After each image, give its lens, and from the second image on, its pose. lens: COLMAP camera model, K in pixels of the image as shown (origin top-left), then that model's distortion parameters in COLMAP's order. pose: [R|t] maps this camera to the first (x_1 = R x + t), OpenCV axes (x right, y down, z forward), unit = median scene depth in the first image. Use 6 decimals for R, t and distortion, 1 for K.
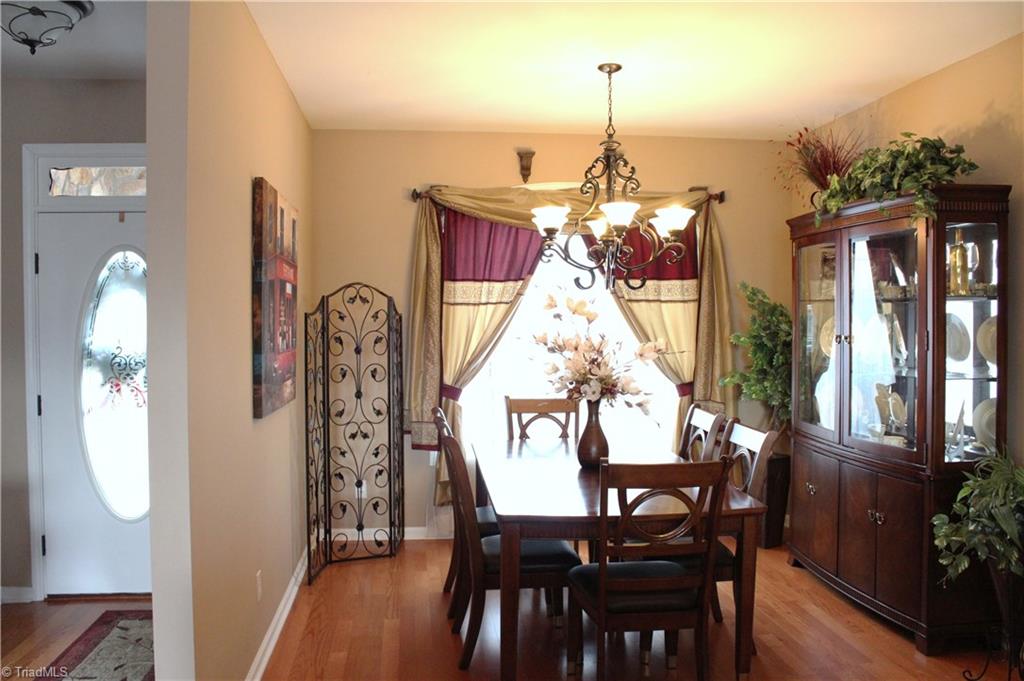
lens RADIAL K [[860.4, 0, 515.6], [0, 860.4, 339.3], [0, 0, 1]] dist [-0.151839, 0.088703]
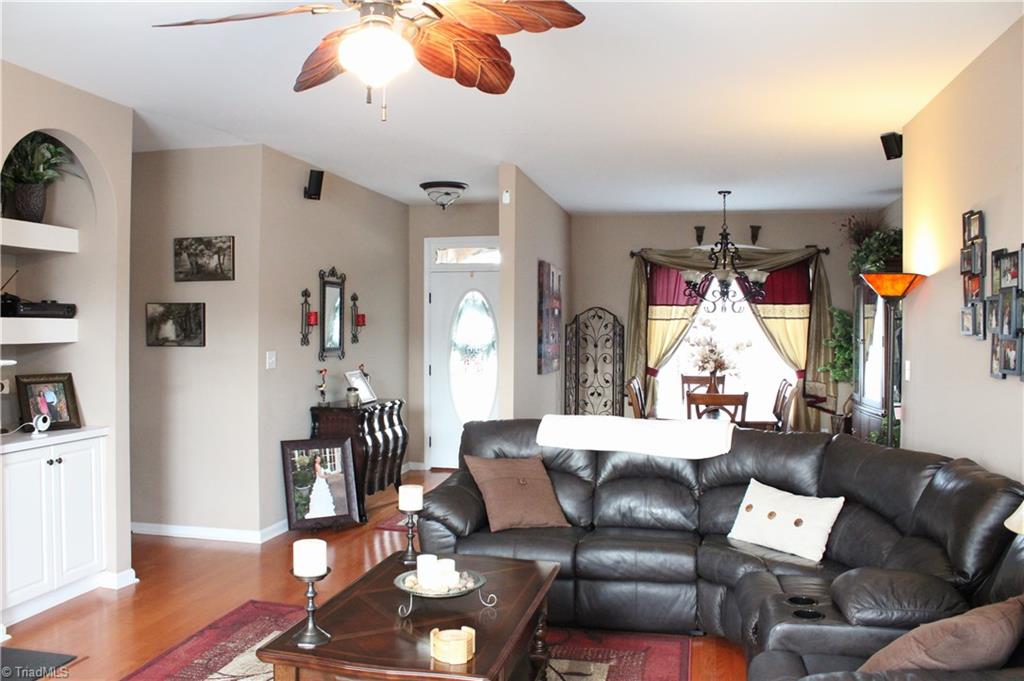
lens RADIAL K [[860.4, 0, 511.8], [0, 860.4, 338.3], [0, 0, 1]] dist [-0.151839, 0.088703]
pose [[0.946672, 0.010893, -0.322014, 0.216411], [-0.014837, 0.999842, -0.009796, 0.017288], [0.321857, 0.014052, 0.946684, -0.713607]]
